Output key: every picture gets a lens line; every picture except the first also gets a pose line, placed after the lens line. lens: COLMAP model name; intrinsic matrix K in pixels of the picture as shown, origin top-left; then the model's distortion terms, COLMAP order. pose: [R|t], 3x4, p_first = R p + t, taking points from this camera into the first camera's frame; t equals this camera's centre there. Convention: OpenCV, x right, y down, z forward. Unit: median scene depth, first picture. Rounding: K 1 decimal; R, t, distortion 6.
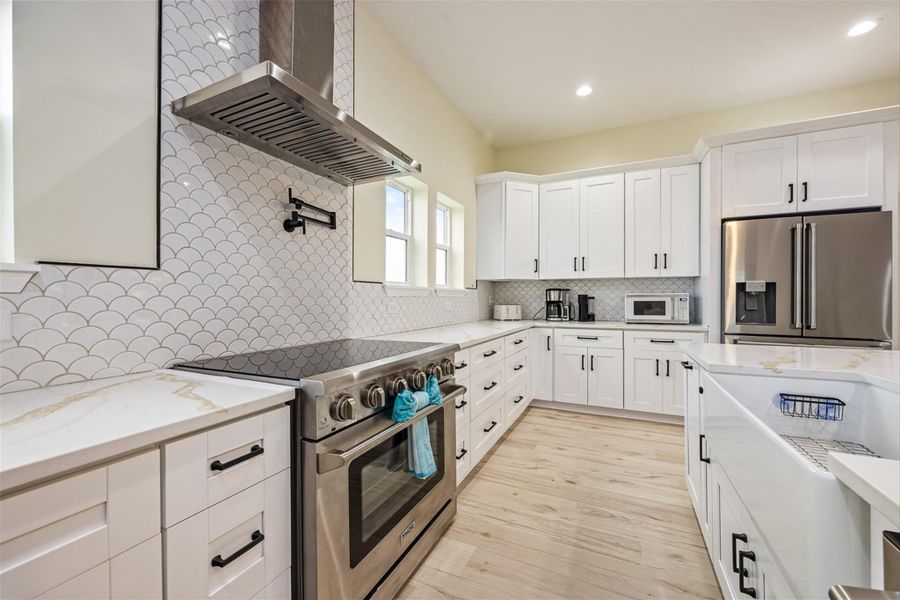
lens RADIAL K [[349.1, 0, 451.8], [0, 349.1, 299.3], [0, 0, 1]] dist [-0.000788, -0.000295]
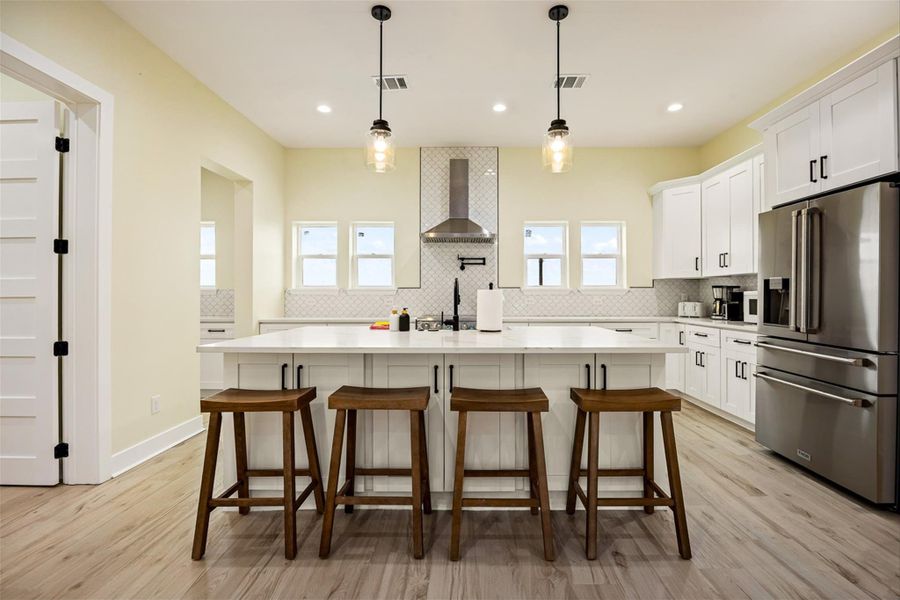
lens RADIAL K [[349.1, 0, 434.4], [0, 349.1, 295.1], [0, 0, 1]] dist [-0.000788, -0.000295]
pose [[0.406716, -0.000286, -0.913555, 1.518168], [-0.000493, 1.000000, -0.000532, -0.006980], [0.913554, 0.000667, 0.406716, -0.194501]]
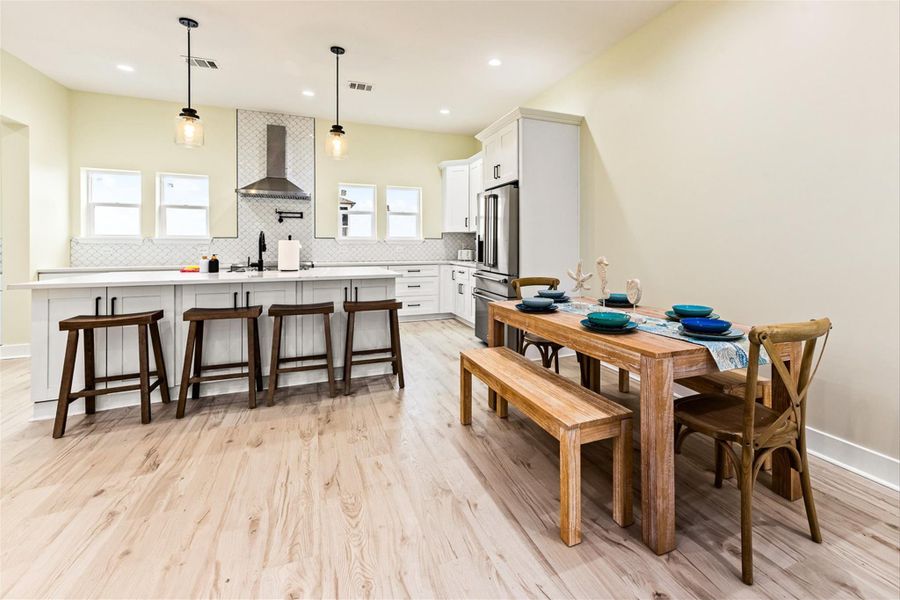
lens RADIAL K [[472.9, 0, 521.5], [0, 472.9, 247.4], [0, 0, 1]] dist [0.028565, -0.000698]
pose [[0.750279, 0.004655, -0.661105, 3.125577], [-0.001869, 0.999986, 0.004920, -0.006393], [0.661119, -0.002455, 0.750277, -0.561218]]
